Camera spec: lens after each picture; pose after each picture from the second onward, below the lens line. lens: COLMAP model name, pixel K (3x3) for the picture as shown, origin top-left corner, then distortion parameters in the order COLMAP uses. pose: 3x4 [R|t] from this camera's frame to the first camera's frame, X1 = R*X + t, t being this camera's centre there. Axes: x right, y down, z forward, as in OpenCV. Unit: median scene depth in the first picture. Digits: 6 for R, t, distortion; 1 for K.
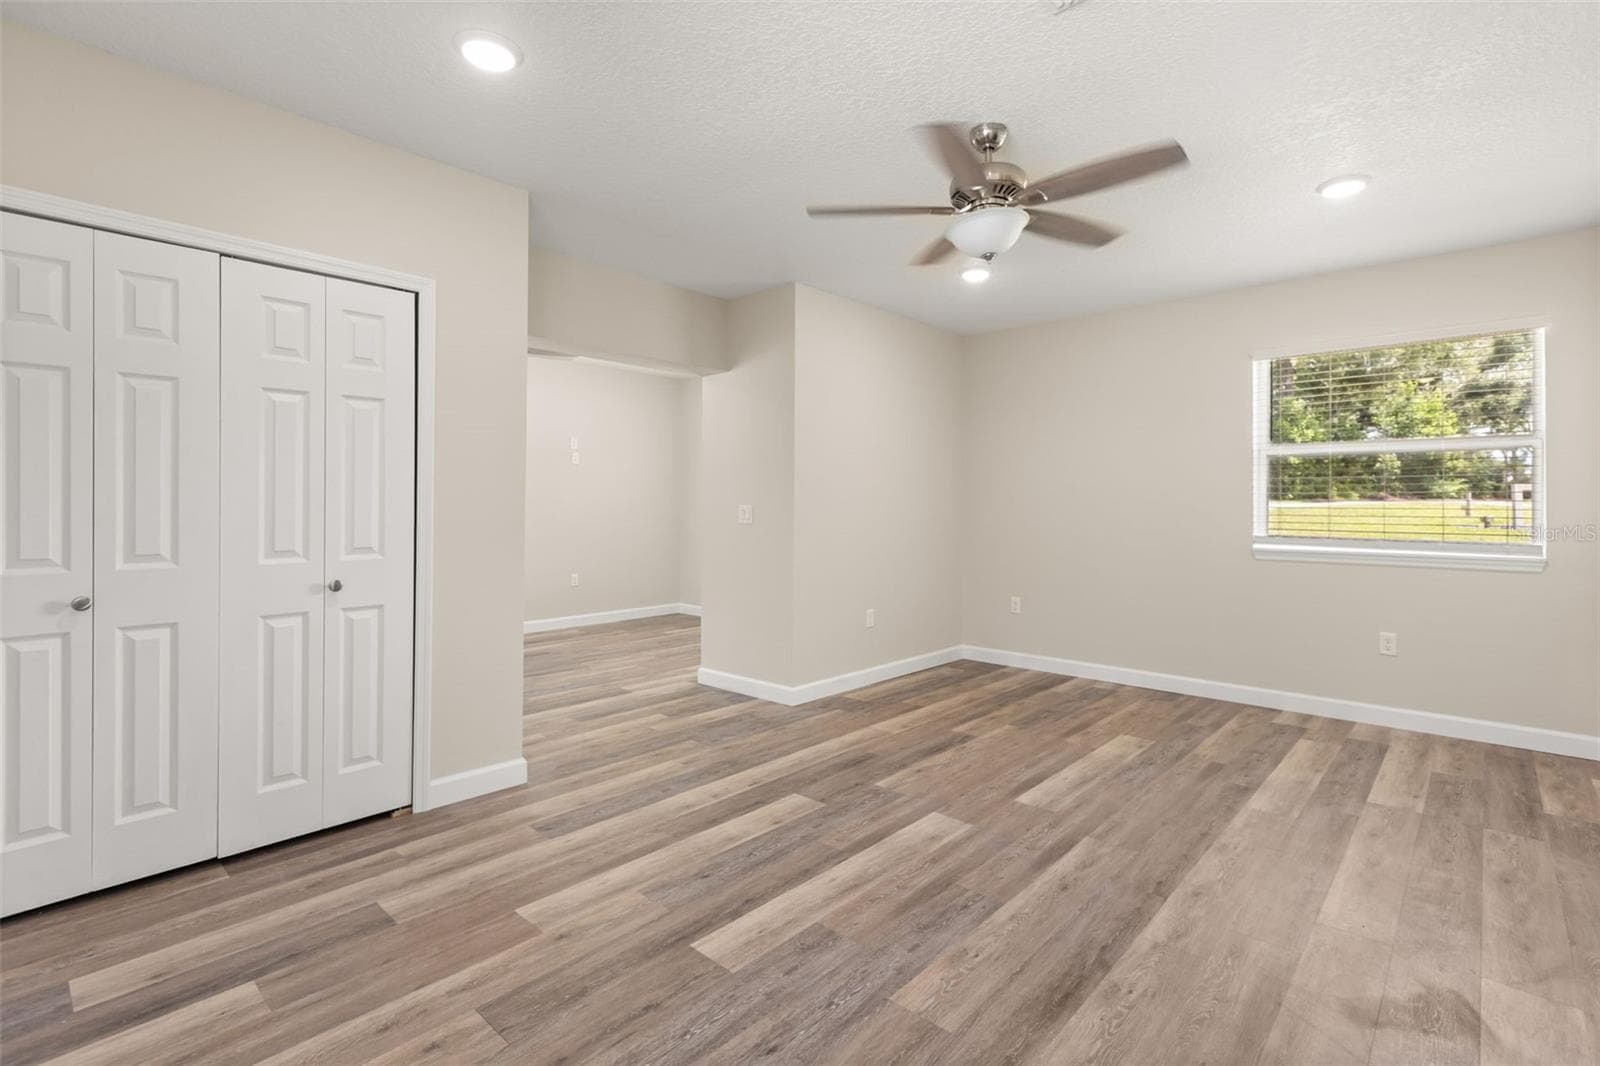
lens RADIAL K [[739.1, 0, 804.0], [0, 739.1, 516.0], [0, 0, 1]] dist [0.003126, -0.000014]
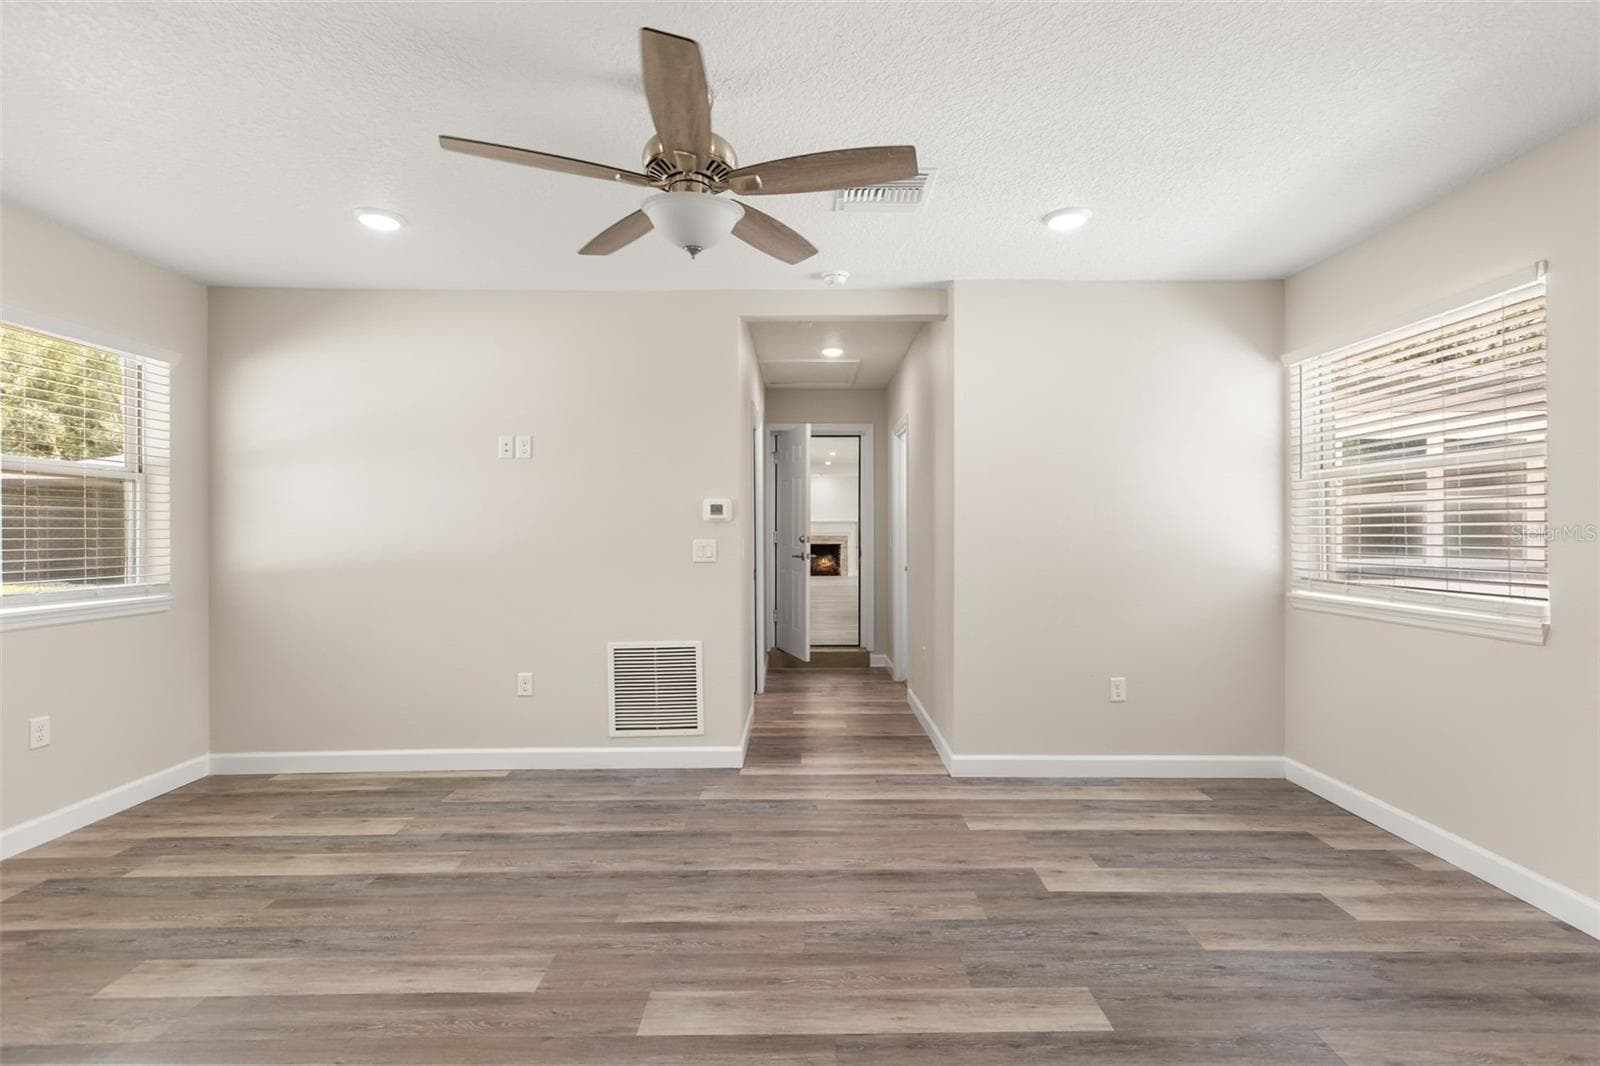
lens RADIAL K [[739.1, 0, 804.0], [0, 739.1, 516.0], [0, 0, 1]] dist [0.003126, -0.000014]
pose [[-0.684641, 0.011040, 0.728797, -0.488472], [0.010785, 0.999929, -0.005016, -0.057172], [-0.728800, 0.004426, -0.684712, 1.635374]]
